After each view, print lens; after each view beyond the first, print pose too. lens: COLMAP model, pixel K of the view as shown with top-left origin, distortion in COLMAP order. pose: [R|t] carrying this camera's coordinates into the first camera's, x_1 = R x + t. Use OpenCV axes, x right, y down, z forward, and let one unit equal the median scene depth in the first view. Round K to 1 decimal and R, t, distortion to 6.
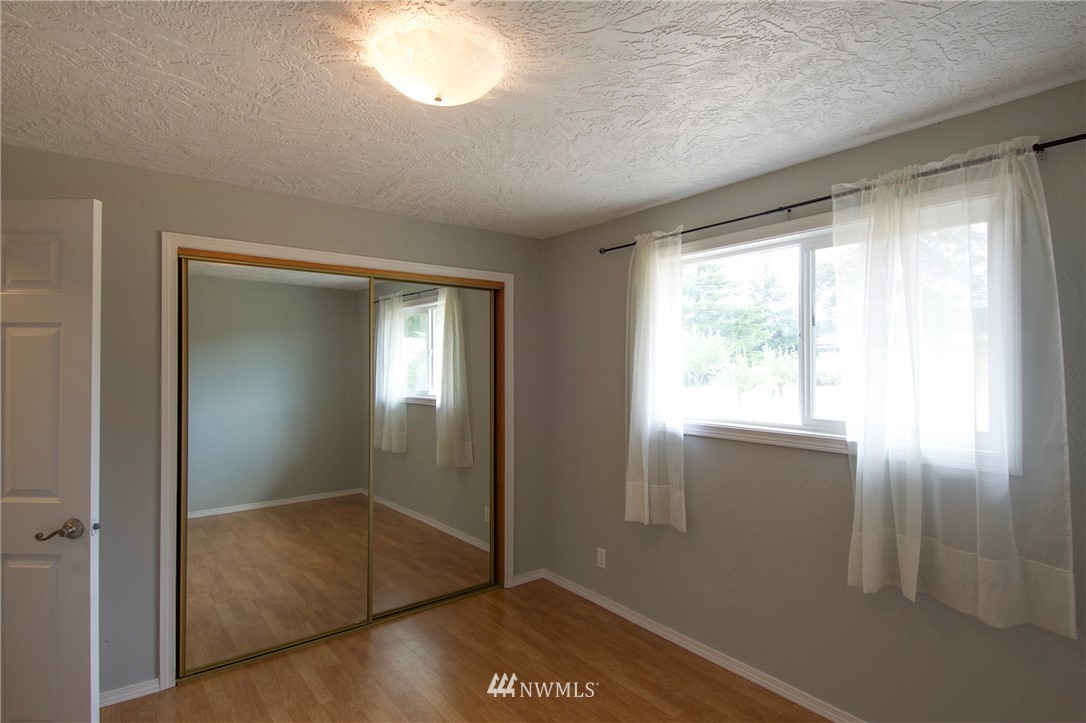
lens RADIAL K [[582.4, 0, 543.5], [0, 582.4, 356.4], [0, 0, 1]] dist [0.059990, -0.057854]
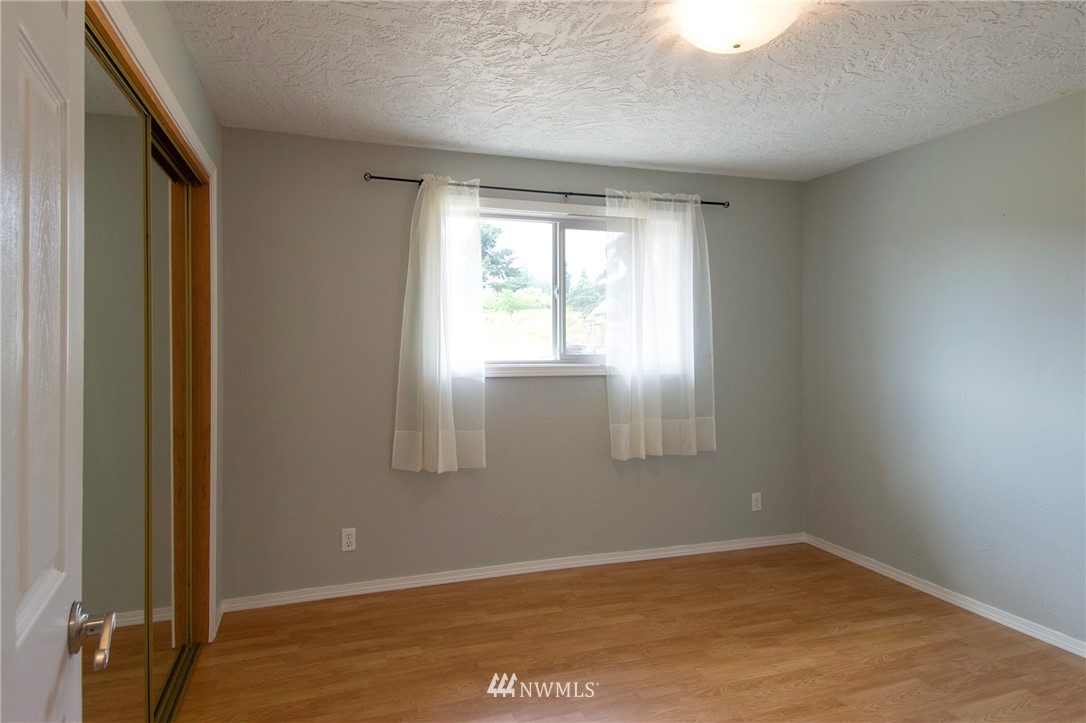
lens RADIAL K [[626.5, 0, 516.2], [0, 626.5, 341.1], [0, 0, 1]] dist [0.067598, -0.053023]
pose [[0.305497, 0.005390, 0.952178, -0.960473], [-0.011252, 0.999935, -0.002050, 0.080906], [-0.952127, -0.010087, 0.305537, 0.685582]]
